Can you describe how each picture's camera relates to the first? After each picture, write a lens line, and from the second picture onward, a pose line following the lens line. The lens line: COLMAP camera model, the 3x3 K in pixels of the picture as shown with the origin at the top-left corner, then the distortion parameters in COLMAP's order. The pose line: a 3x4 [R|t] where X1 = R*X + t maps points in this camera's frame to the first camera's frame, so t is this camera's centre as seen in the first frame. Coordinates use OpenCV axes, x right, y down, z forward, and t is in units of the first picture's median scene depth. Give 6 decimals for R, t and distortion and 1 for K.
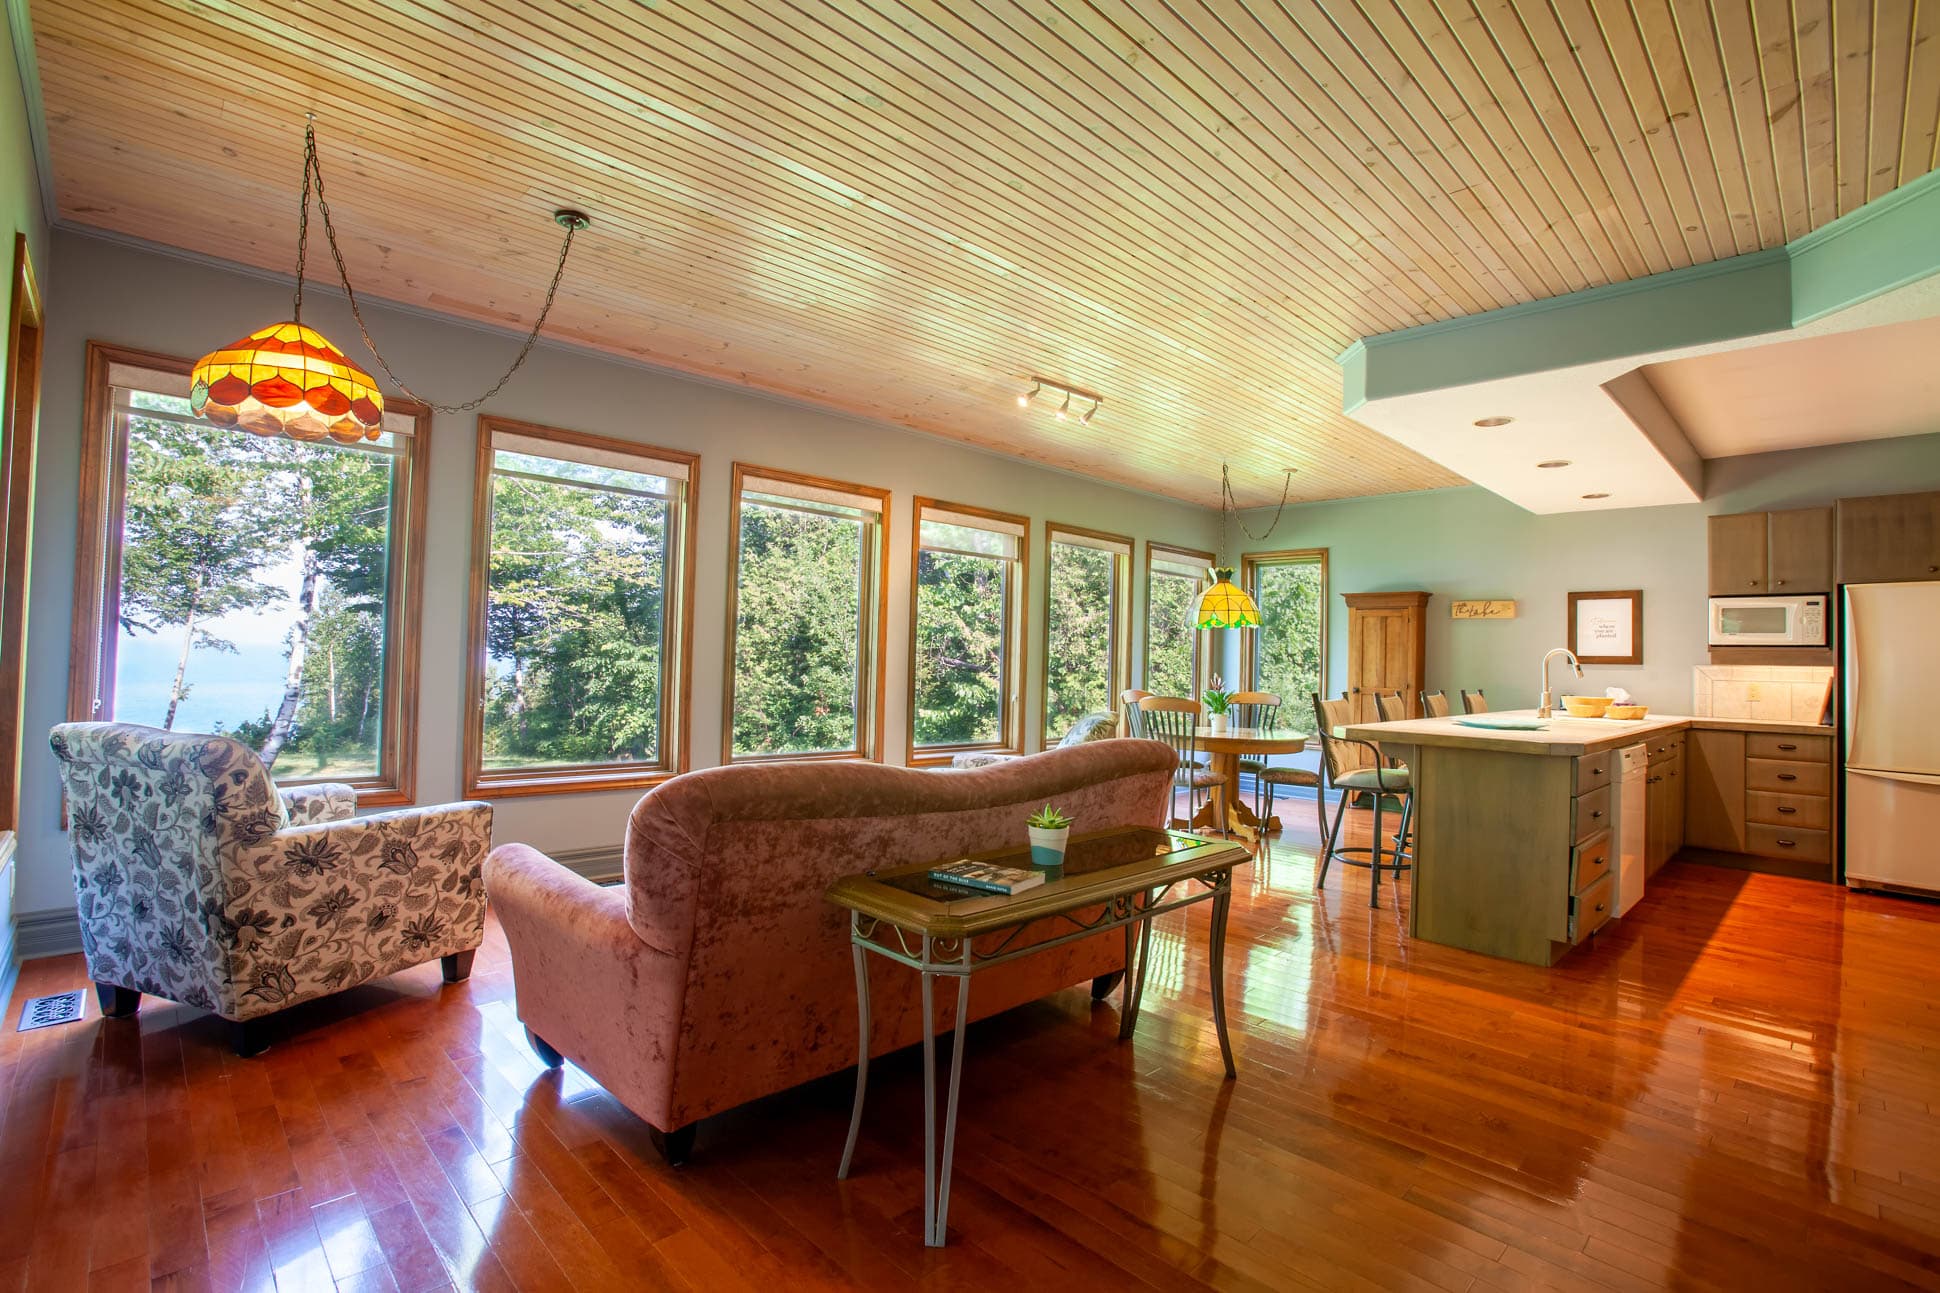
lens RADIAL K [[901.4, 0, 959.1], [0, 901.4, 643.1], [0, 0, 1]] dist [-0.064285, 0.039037]
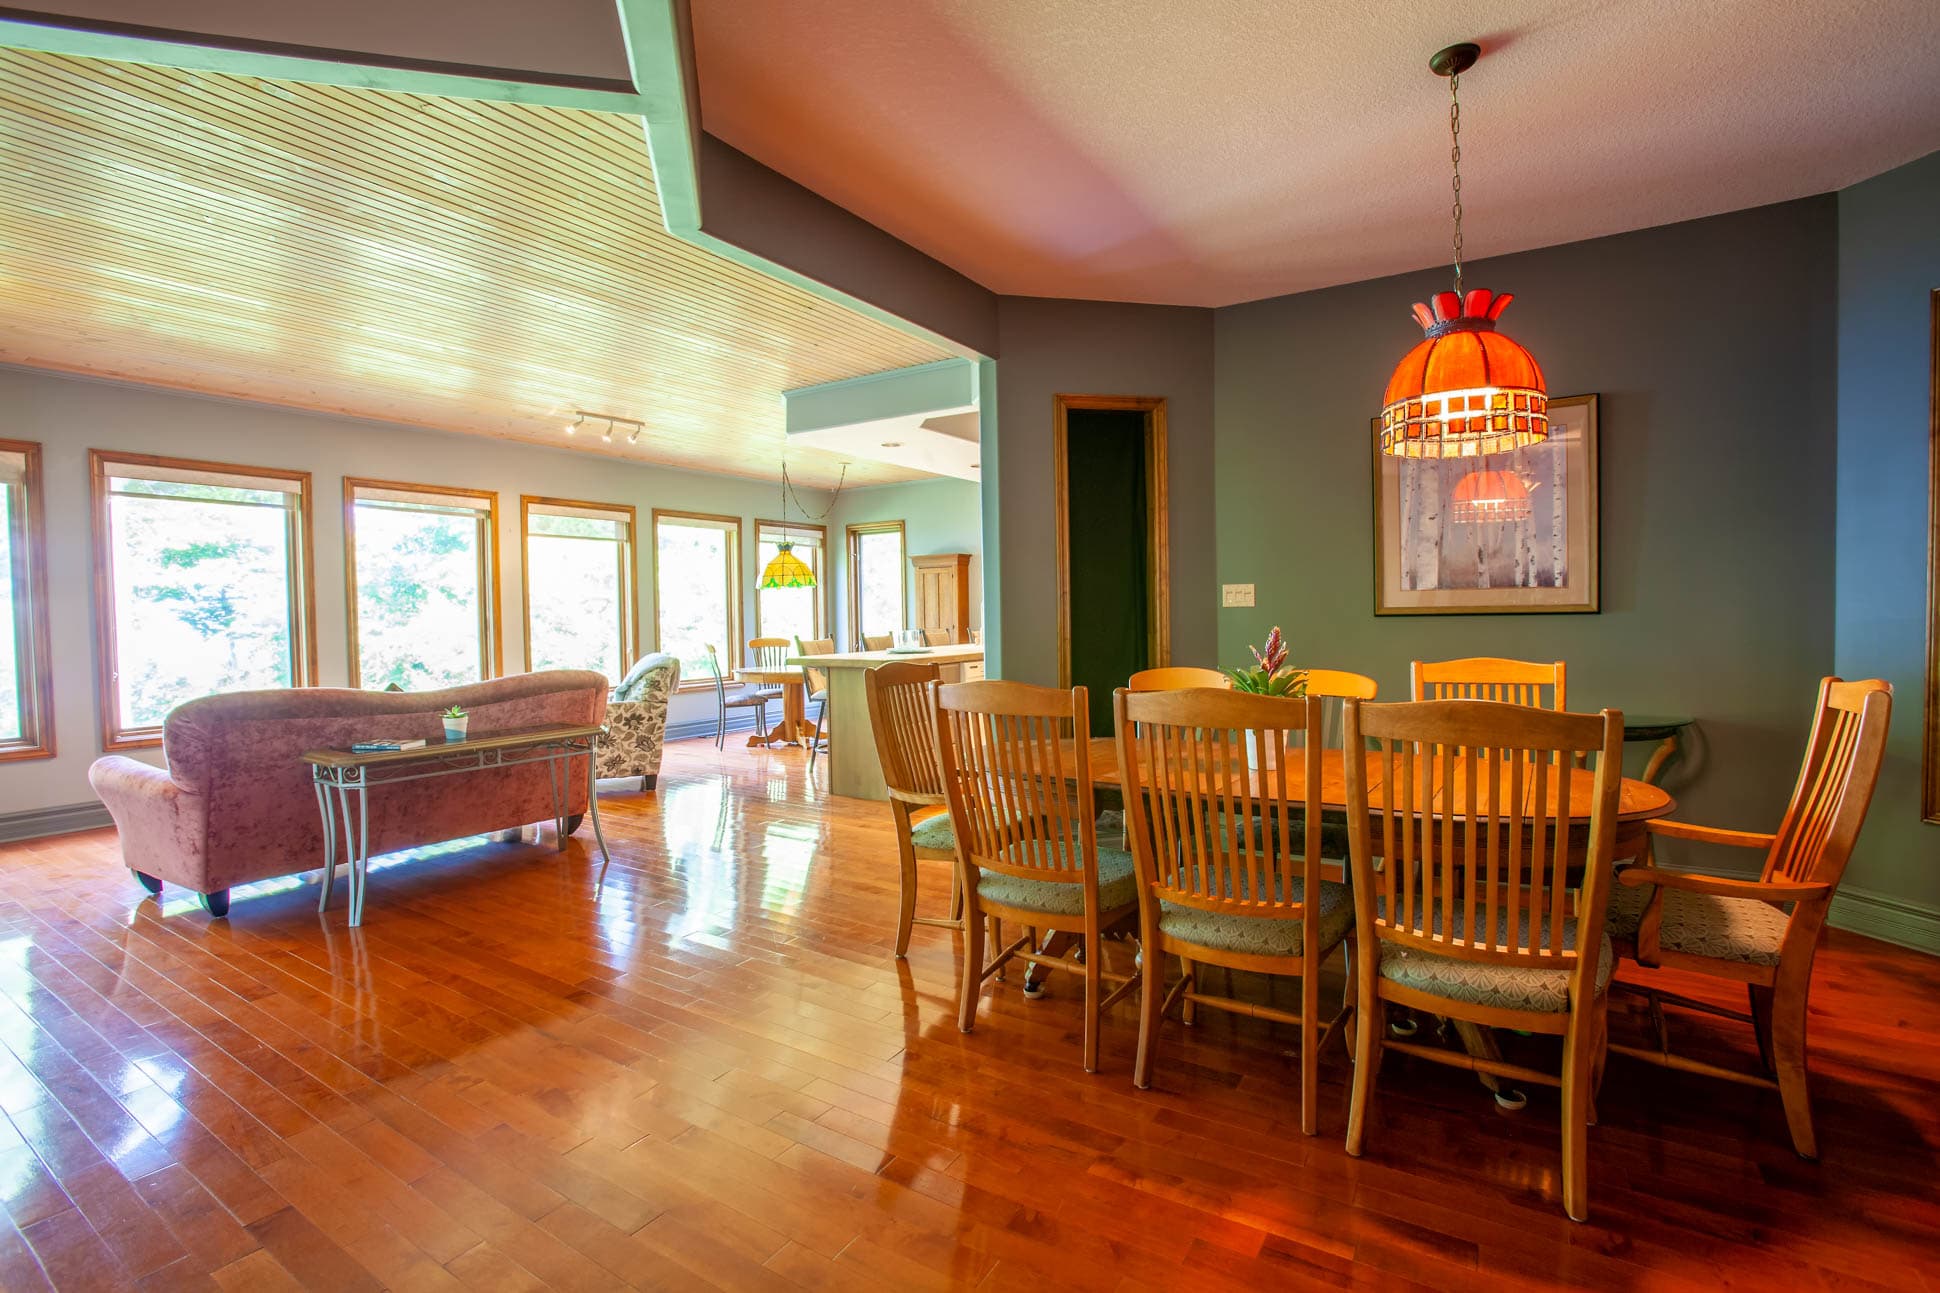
lens RADIAL K [[901.4, 0, 959.1], [0, 901.4, 643.1], [0, 0, 1]] dist [-0.064285, 0.039037]
pose [[0.975321, -0.051633, 0.214671, 0.335990], [0.040719, 0.997658, 0.054957, 0.000093], [-0.217006, -0.044860, 0.975139, -0.440716]]
